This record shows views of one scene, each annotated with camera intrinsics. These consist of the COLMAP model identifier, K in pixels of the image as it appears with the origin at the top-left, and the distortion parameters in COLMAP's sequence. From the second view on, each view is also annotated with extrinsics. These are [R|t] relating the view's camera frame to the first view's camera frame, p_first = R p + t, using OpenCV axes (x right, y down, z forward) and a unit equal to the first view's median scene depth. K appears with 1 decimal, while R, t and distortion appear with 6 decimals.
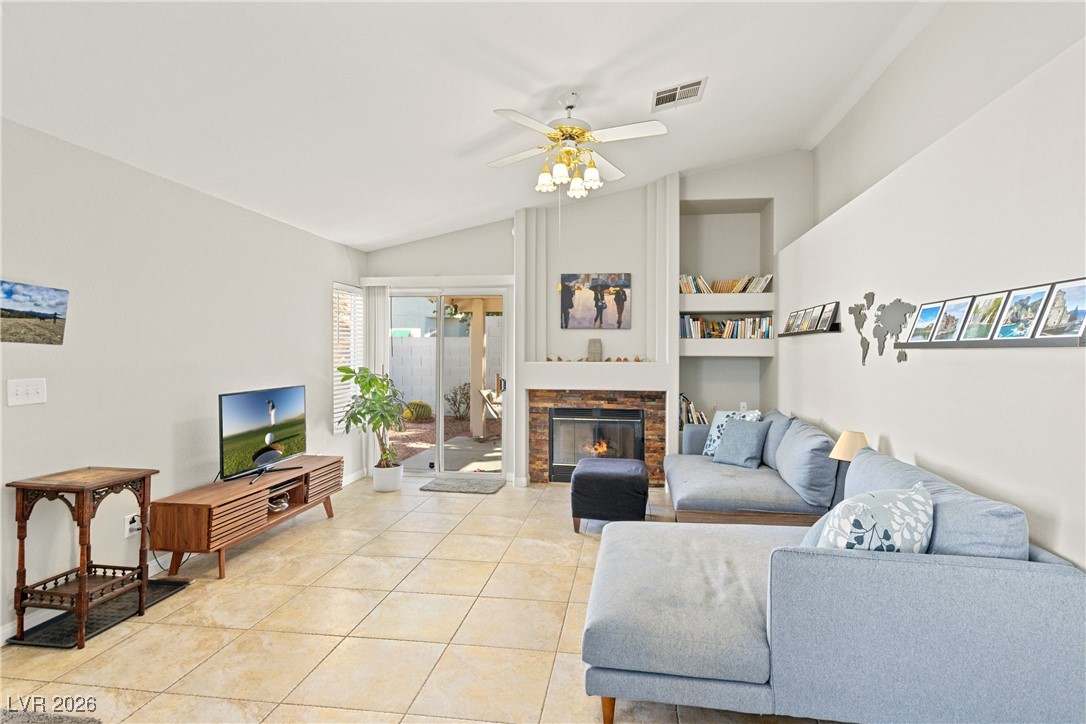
lens RADIAL K [[553.3, 0, 549.9], [0, 553.3, 358.8], [0, 0, 1]] dist [0.013294, -0.000753]
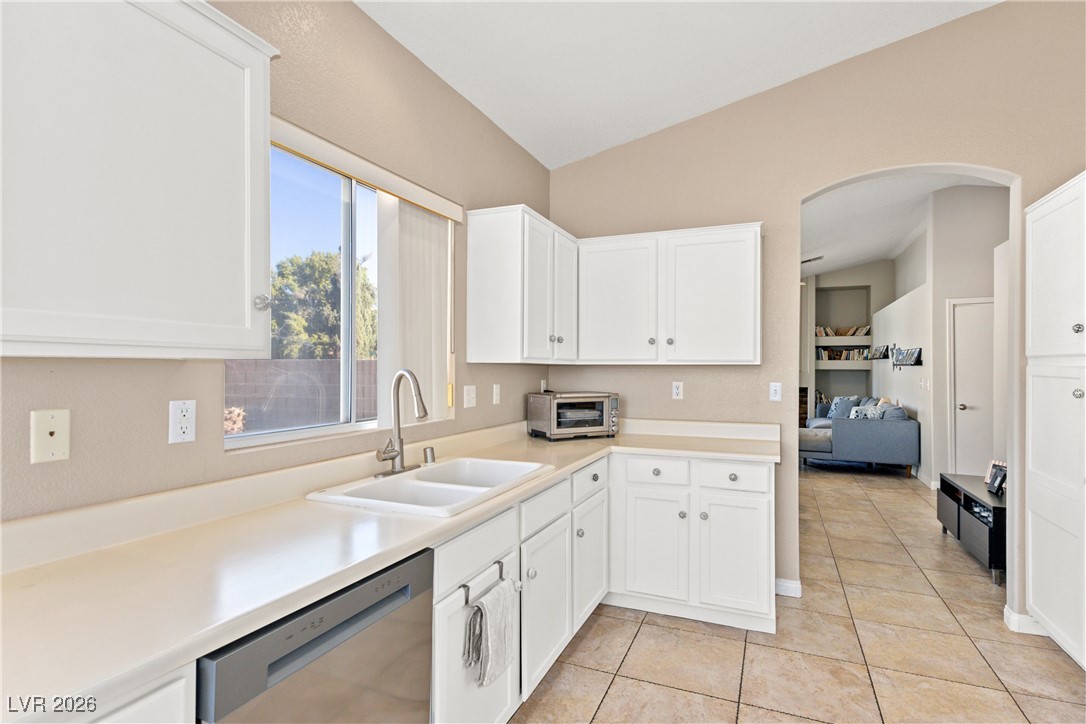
lens RADIAL K [[541.6, 0, 542.3], [0, 541.6, 366.7], [0, 0, 1]] dist [0.023177, -0.011188]
pose [[0.966728, 0.001956, -0.255798, -0.197305], [-0.005476, 0.999900, -0.013050, 0.015679], [0.255747, 0.014016, 0.966642, -1.057152]]
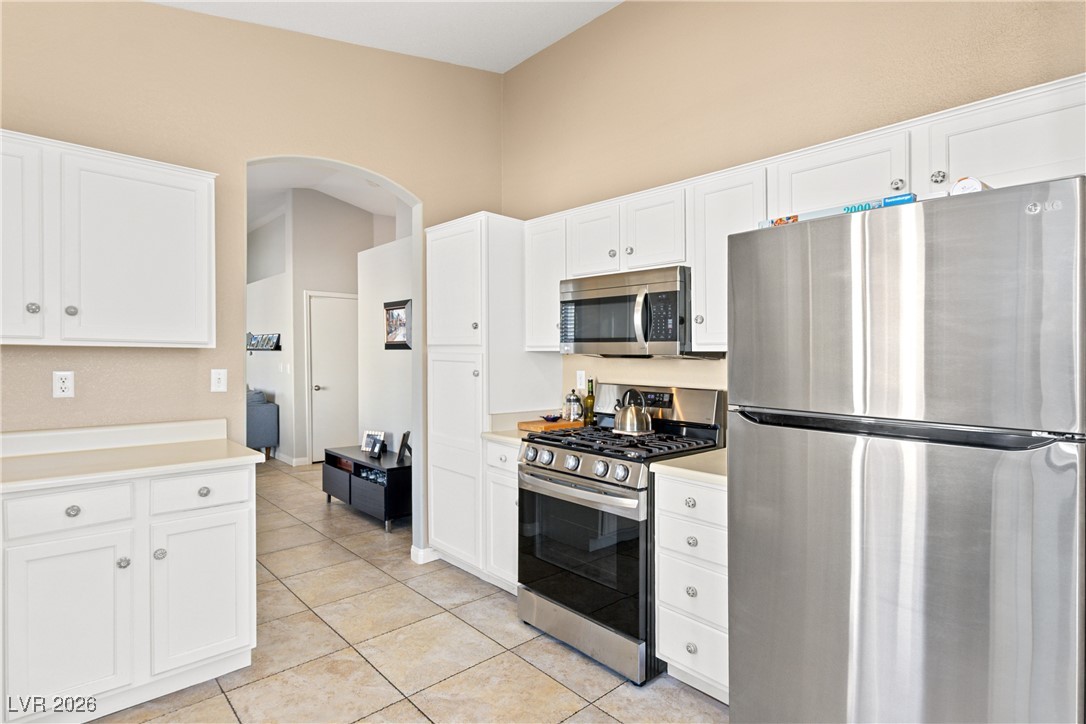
lens RADIAL K [[553.3, 0, 549.9], [0, 553.3, 358.8], [0, 0, 1]] dist [0.013294, -0.000753]
pose [[0.618401, 0.003755, 0.785854, -0.319059], [-0.001894, 0.999993, -0.003287, 0.015102], [-0.785861, 0.000545, 0.618403, -0.967183]]
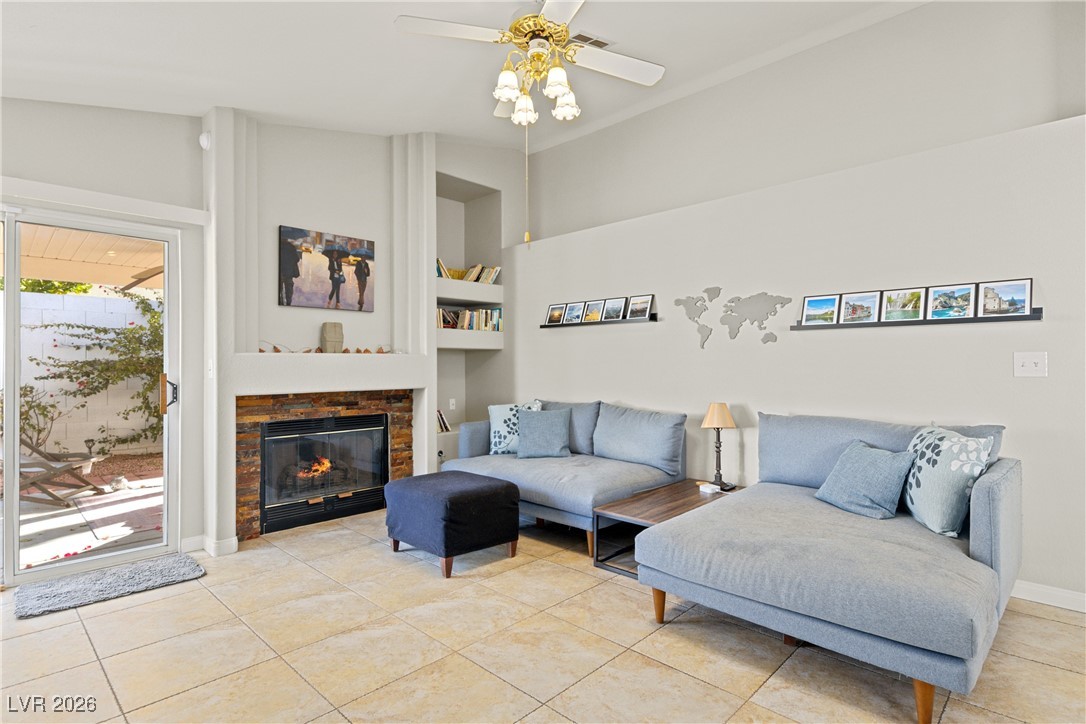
lens RADIAL K [[553.3, 0, 549.9], [0, 553.3, 358.8], [0, 0, 1]] dist [0.013294, -0.000753]
pose [[0.586401, -0.000747, 0.810020, -0.351691], [0.015573, 0.999825, -0.010351, 0.024784], [-0.809871, 0.018684, 0.586311, 0.341402]]
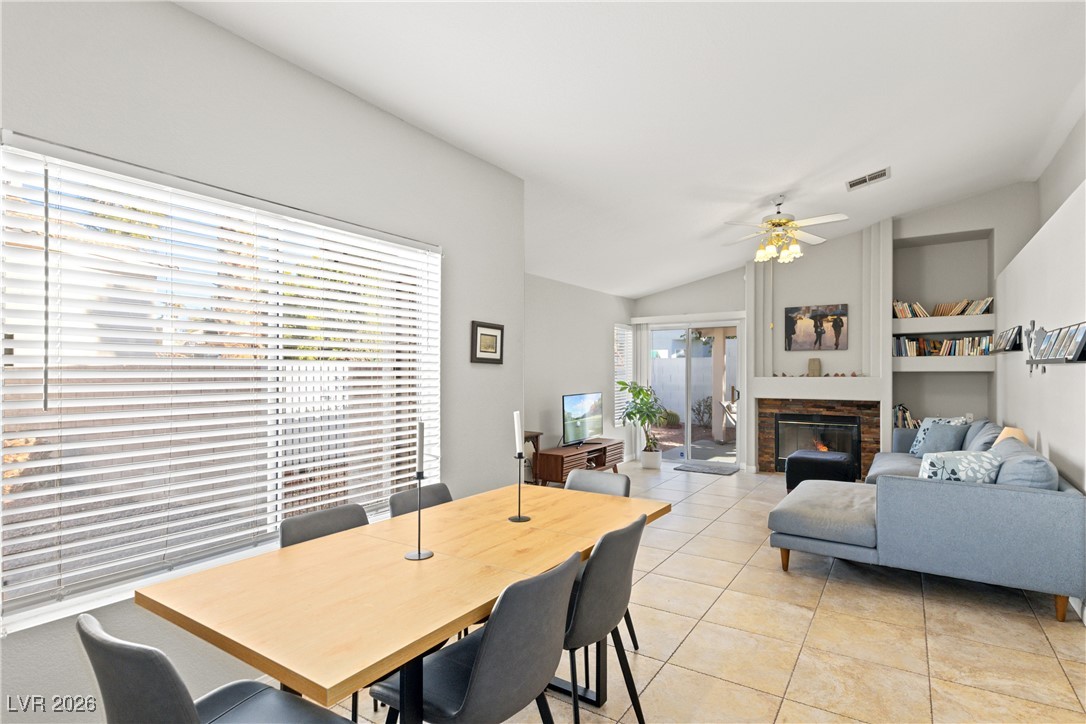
lens RADIAL K [[534.5, 0, 550.8], [0, 534.5, 380.6], [0, 0, 1]] dist [0.010656, -0.000418]
pose [[0.905115, -0.001934, -0.425163, 0.057757], [0.004711, 0.999974, 0.005479, 0.004387], [0.425142, -0.006962, 0.905100, -0.347055]]
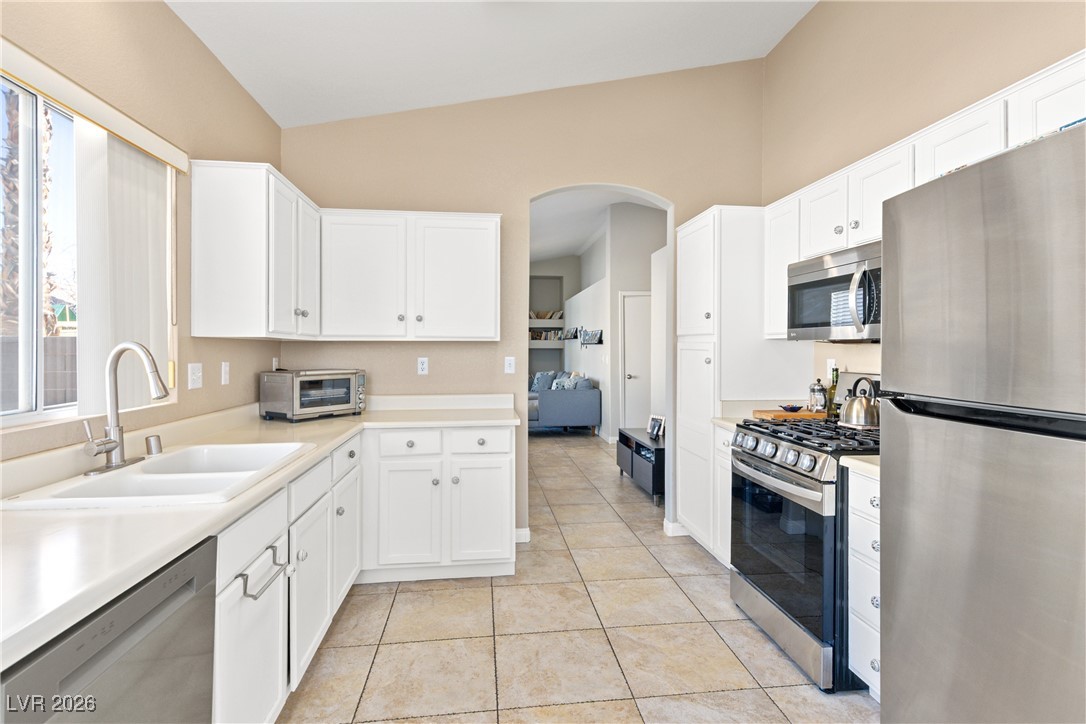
lens RADIAL K [[554.6, 0, 543.7], [0, 554.6, 349.0], [0, 0, 1]] dist [0.012678, 0.000350]
pose [[0.965537, 0.000169, 0.260264, -0.241962], [0.002783, 0.999936, -0.010974, 0.021788], [-0.260249, 0.011320, 0.965475, -1.092384]]
